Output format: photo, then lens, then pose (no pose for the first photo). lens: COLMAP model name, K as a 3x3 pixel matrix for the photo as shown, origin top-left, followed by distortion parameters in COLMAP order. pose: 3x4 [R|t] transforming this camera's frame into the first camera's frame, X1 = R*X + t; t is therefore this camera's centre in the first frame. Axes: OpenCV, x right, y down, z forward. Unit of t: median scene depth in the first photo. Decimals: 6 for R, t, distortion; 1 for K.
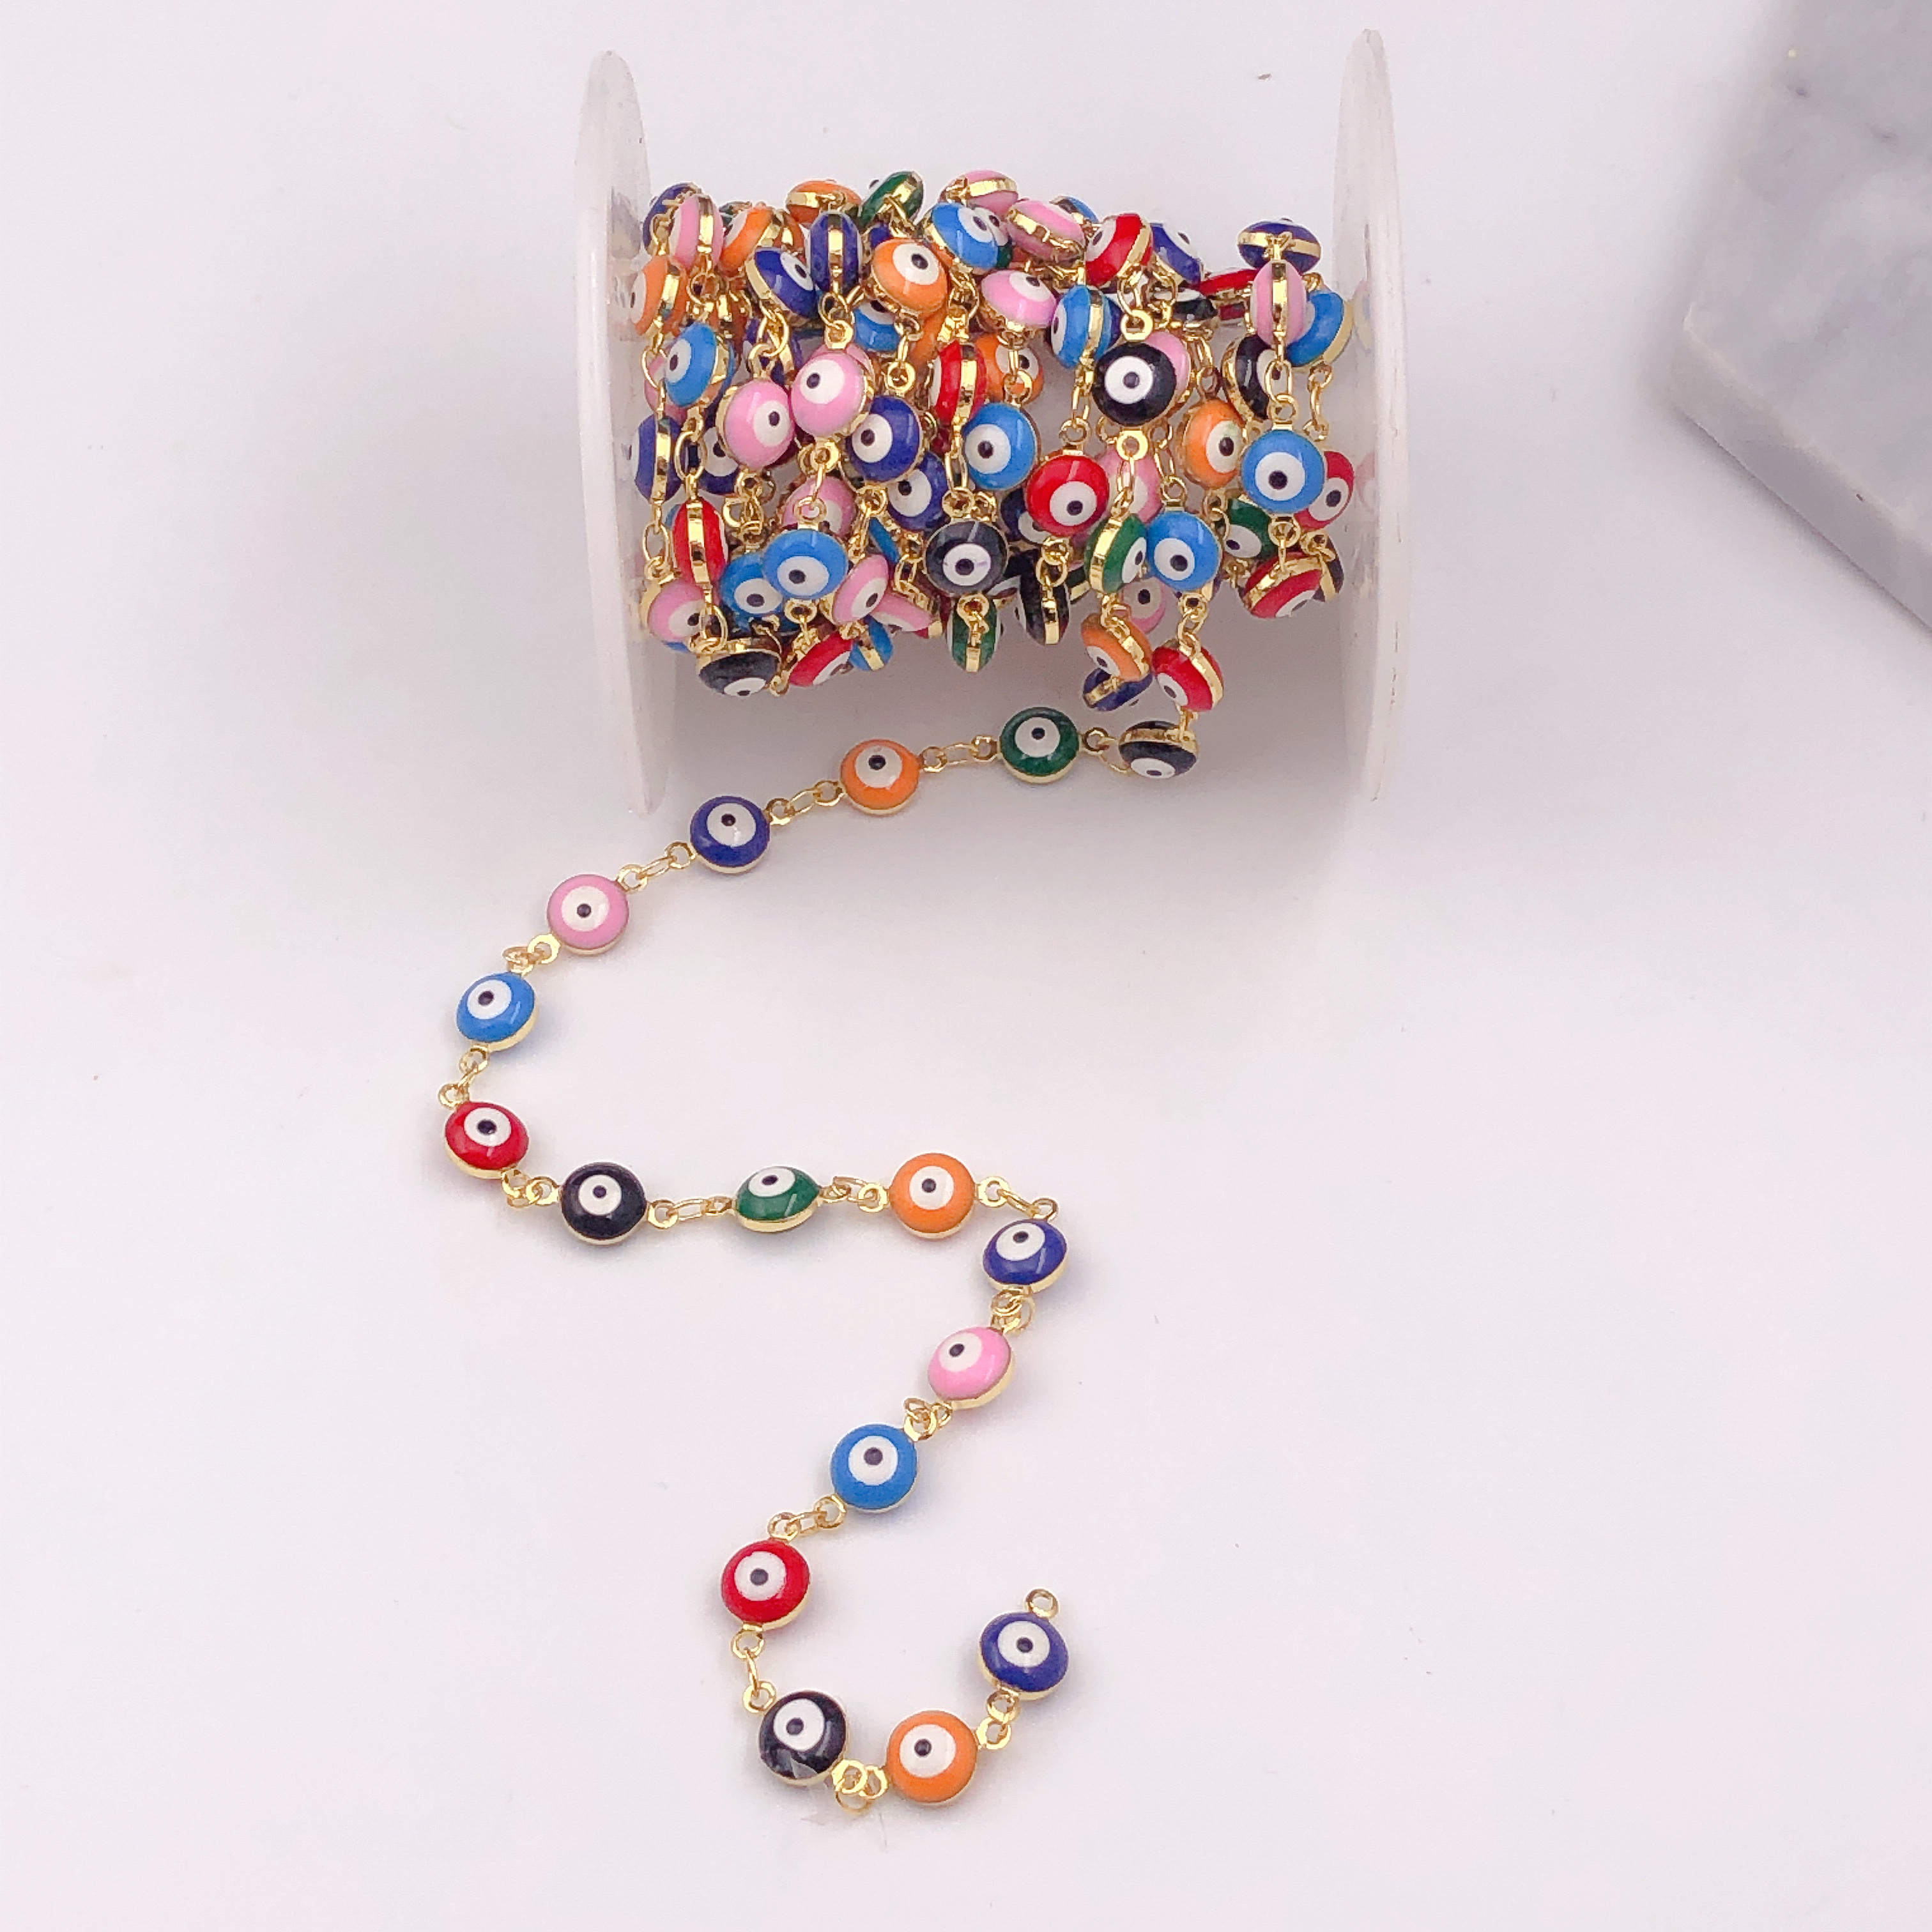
lens RADIAL K [[4253.3, 0, 966.0], [0, 4253.3, 966.0], [0, 0, 1]] dist [0.111375, -0.293505]
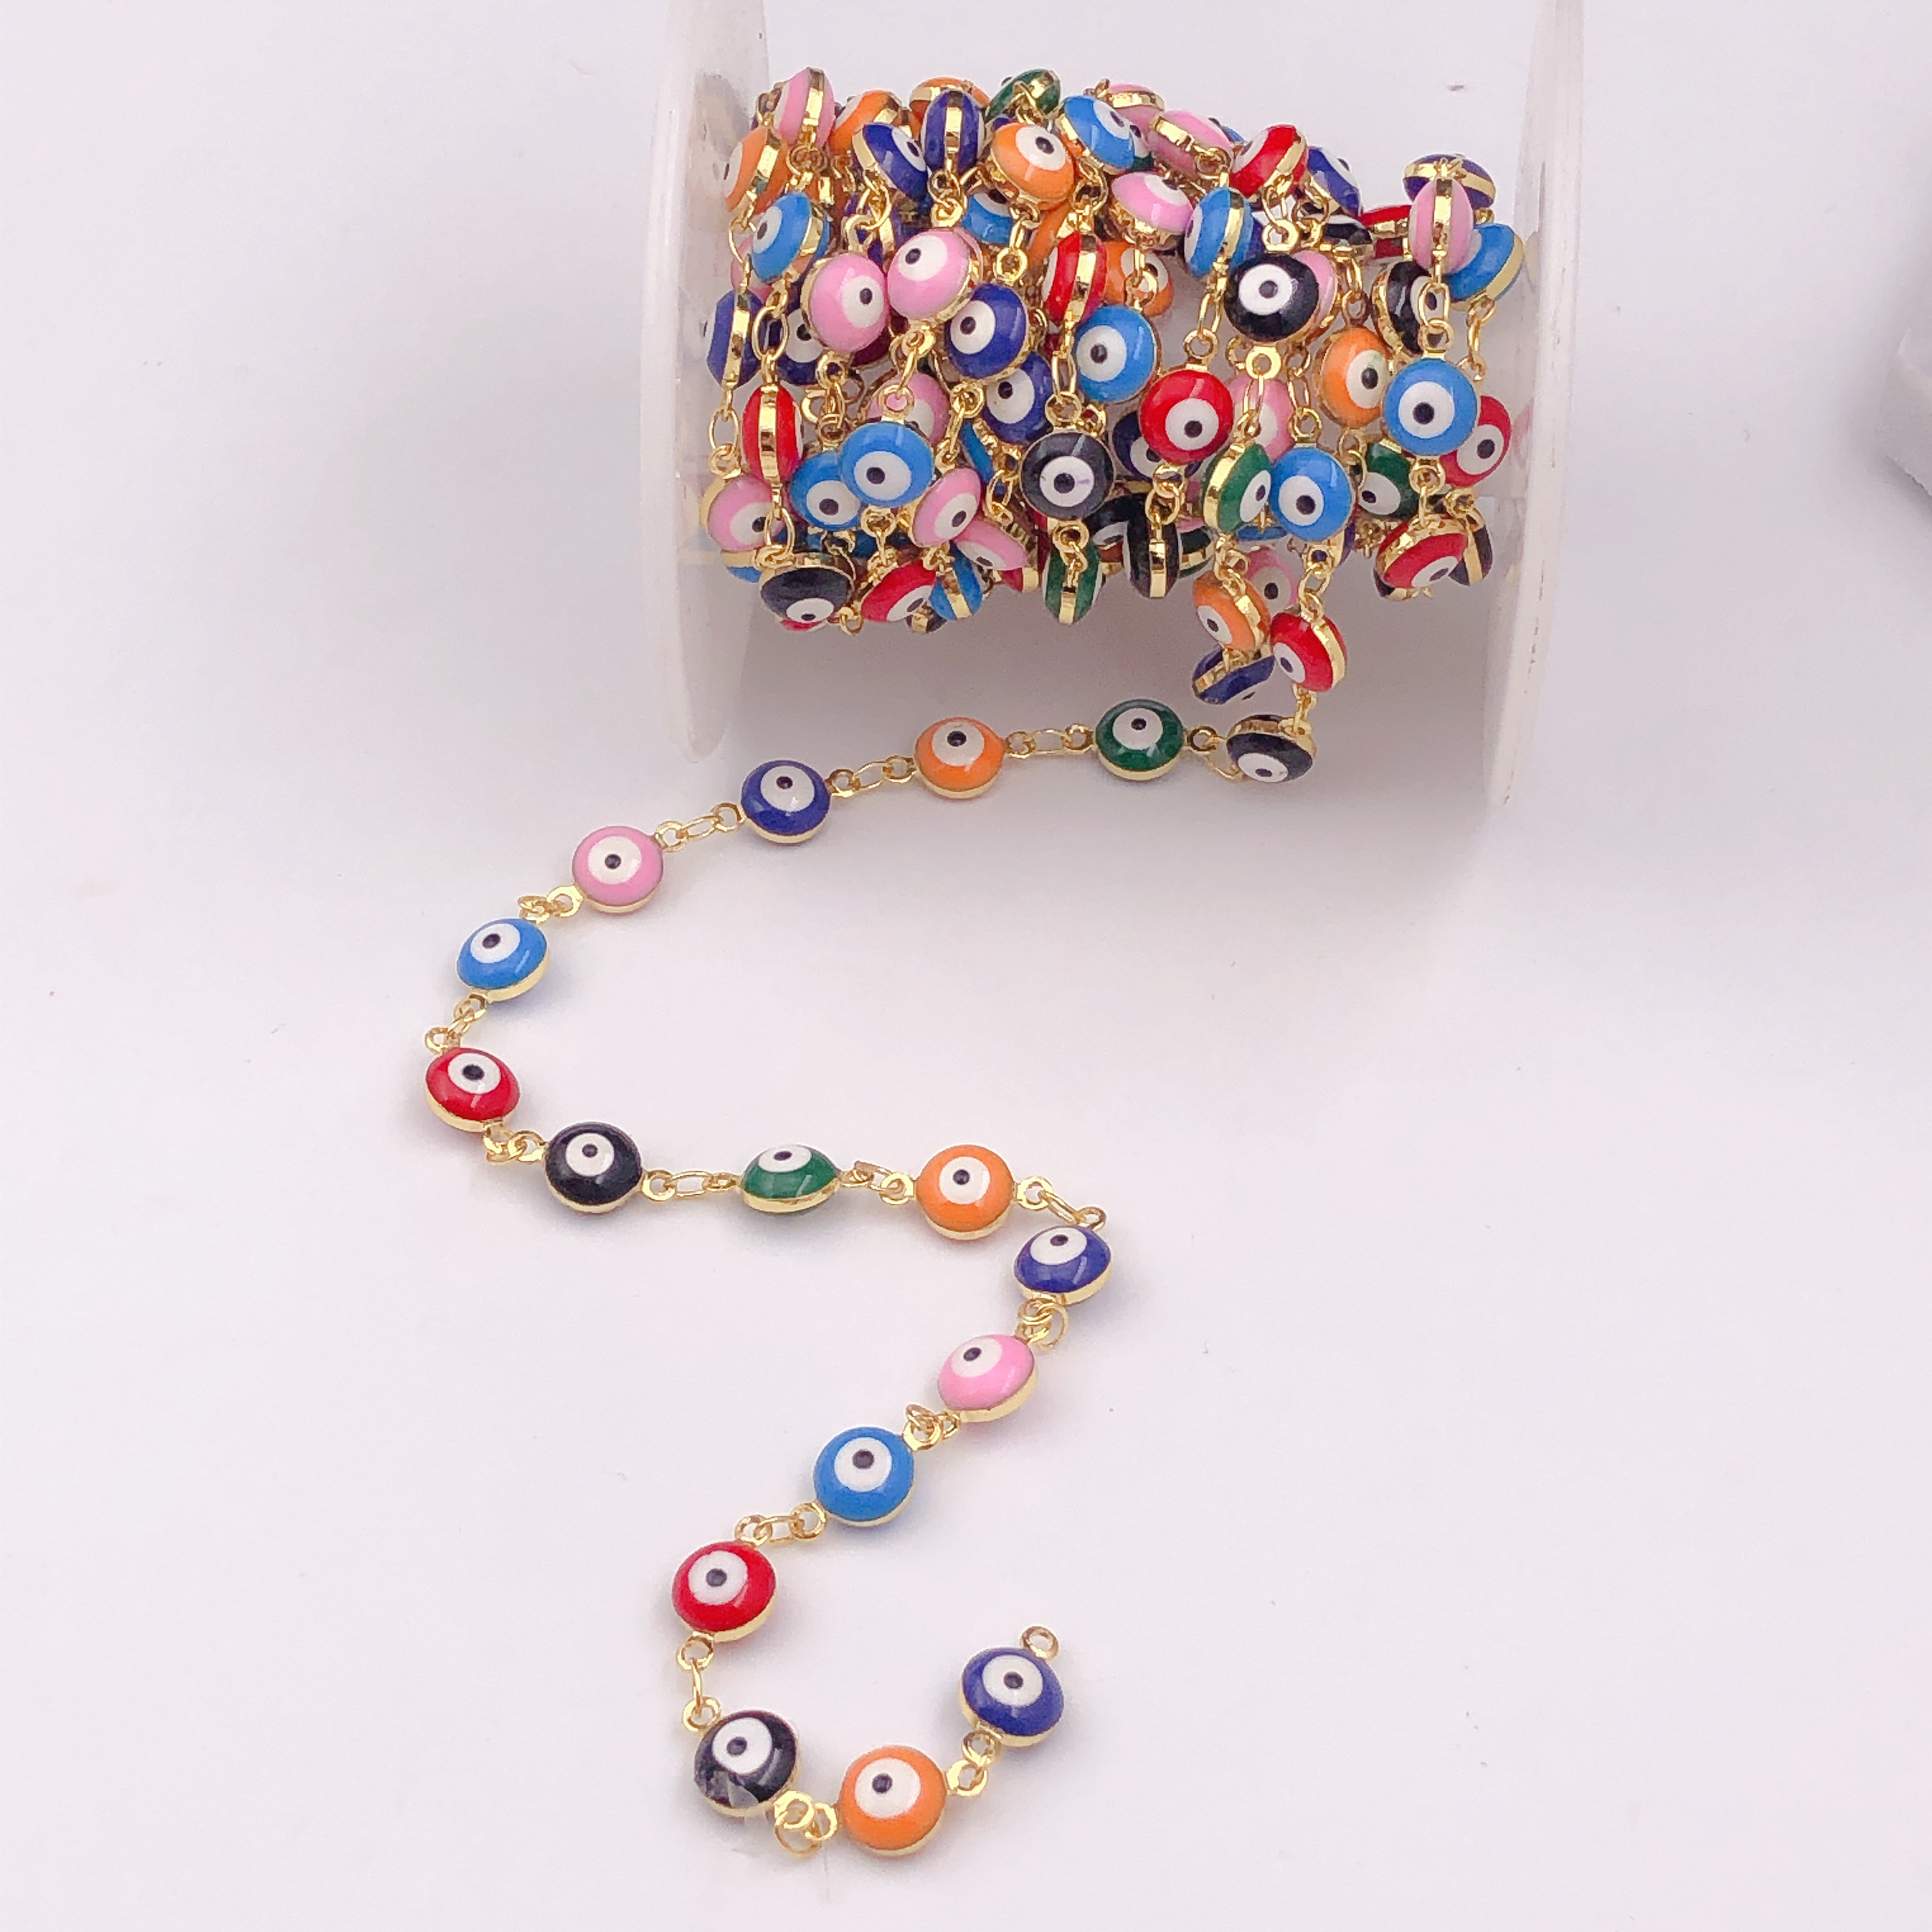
lens RADIAL K [[4253.3, 0, 966.0], [0, 4253.3, 966.0], [0, 0, 1]] dist [0.111375, -0.293505]
pose [[0.994911, 0.087922, -0.049218, 0.031745], [-0.092702, 0.990126, -0.105154, 0.101194], [0.039487, 0.109181, 0.993237, 0.123121]]
